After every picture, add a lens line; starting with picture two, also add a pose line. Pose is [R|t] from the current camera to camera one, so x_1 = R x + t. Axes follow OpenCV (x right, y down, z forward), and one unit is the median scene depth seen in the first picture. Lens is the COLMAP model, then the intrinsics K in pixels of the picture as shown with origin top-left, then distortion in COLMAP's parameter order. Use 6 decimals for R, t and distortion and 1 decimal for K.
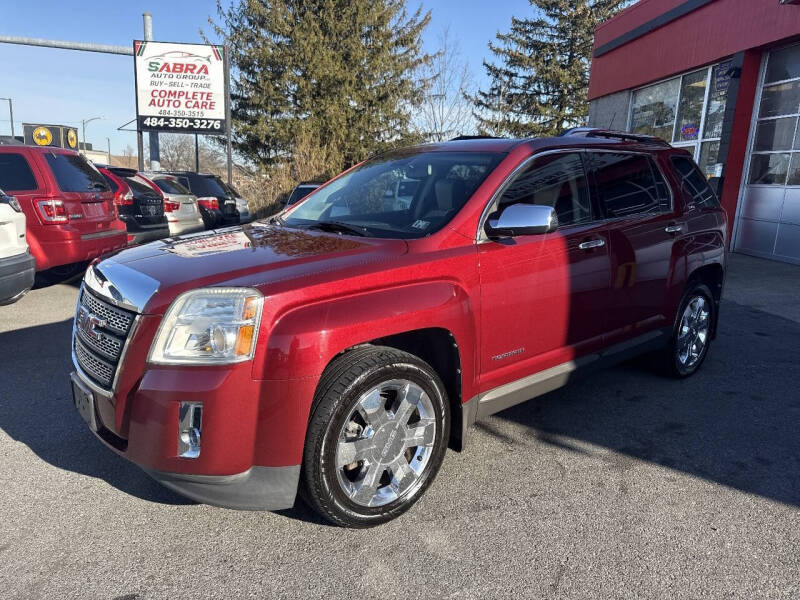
lens RADIAL K [[557.2, 0, 392.2], [0, 557.2, 295.7], [0, 0, 1]] dist [0.032425, -0.033731]
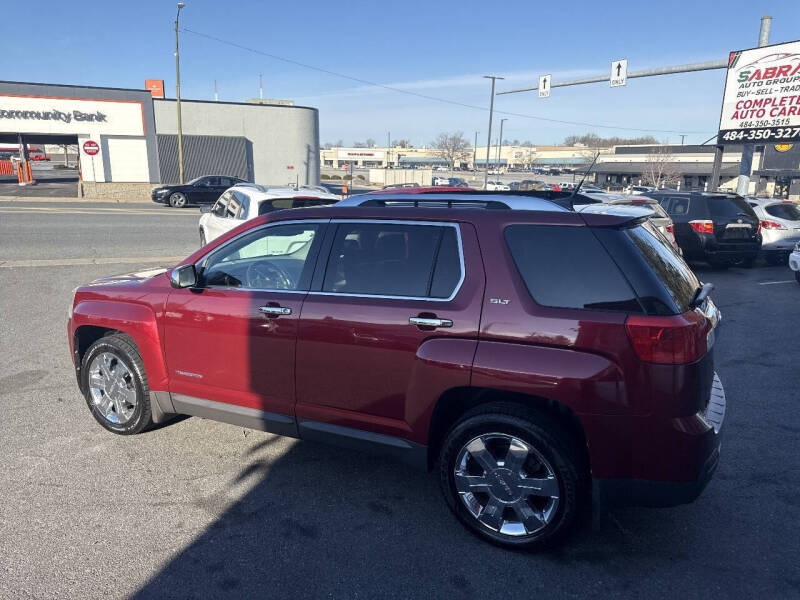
lens RADIAL K [[550.0, 0, 396.4], [0, 550.0, 298.6], [0, 0, 1]] dist [0.026778, -0.025940]
pose [[0.398466, 0.175340, -0.900267, 0.237790], [-0.176880, 0.977821, 0.112156, -0.046981], [0.899966, 0.114549, 0.420642, 0.132054]]
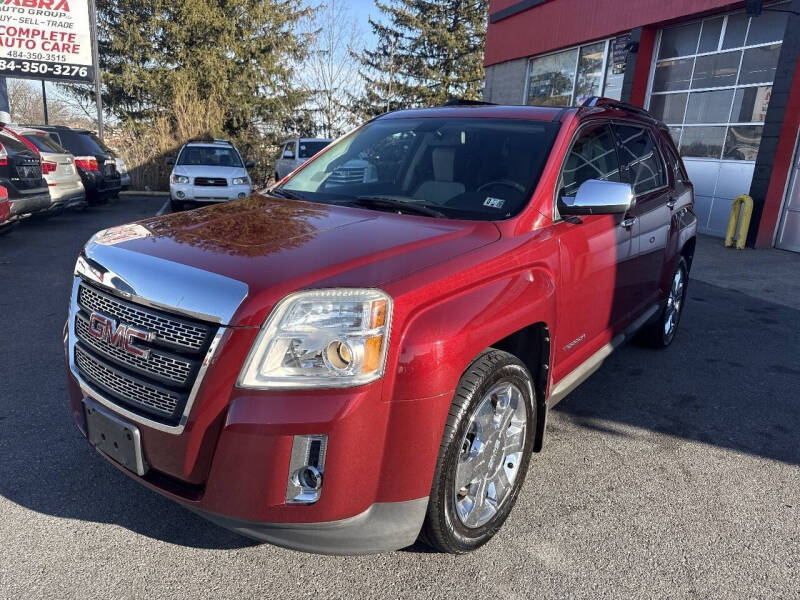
lens RADIAL K [[563.7, 0, 391.7], [0, 563.7, 295.0], [0, 0, 1]] dist [0.002693, -0.002997]
pose [[0.976326, -0.032799, 0.213801, -0.043944], [0.019470, 0.997750, 0.064151, -0.006171], [-0.215424, -0.058470, 0.974769, 0.022894]]
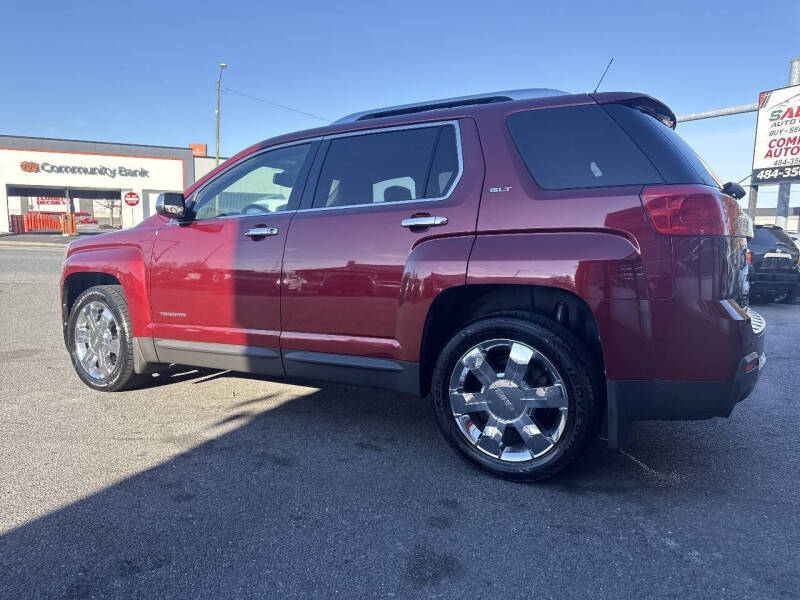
lens RADIAL K [[554.5, 0, 402.3], [0, 554.5, 302.7], [0, 0, 1]] dist [0.008200, -0.005947]
pose [[0.354665, 0.084609, -0.931157, 0.234065], [-0.187839, 0.982041, 0.017688, -0.005876], [0.915931, 0.168634, 0.364189, 0.153886]]
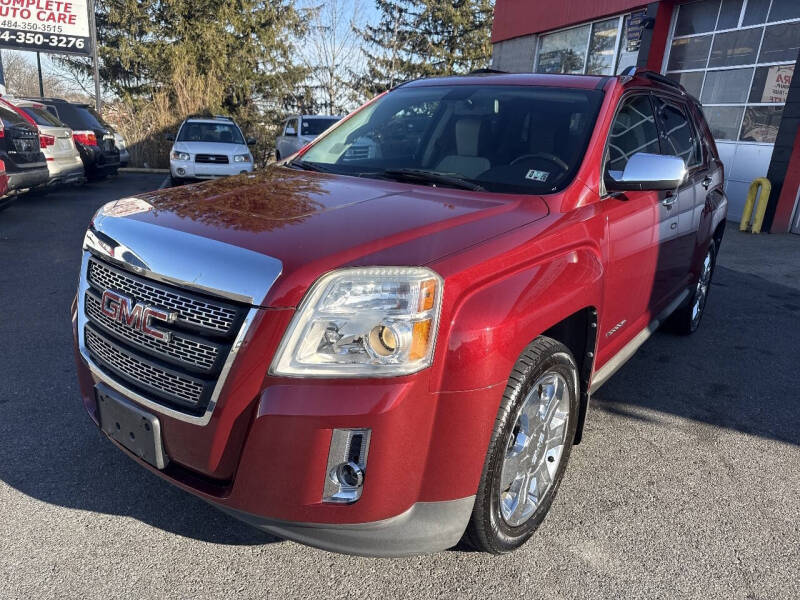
lens RADIAL K [[564.9, 0, 390.1], [0, 564.9, 298.3], [0, 0, 1]] dist [-0.003173, 0.003518]
pose [[0.976501, -0.029727, 0.213451, -0.049218], [0.008013, 0.994764, 0.101885, -0.005257], [-0.215362, -0.097780, 0.971627, 0.033416]]
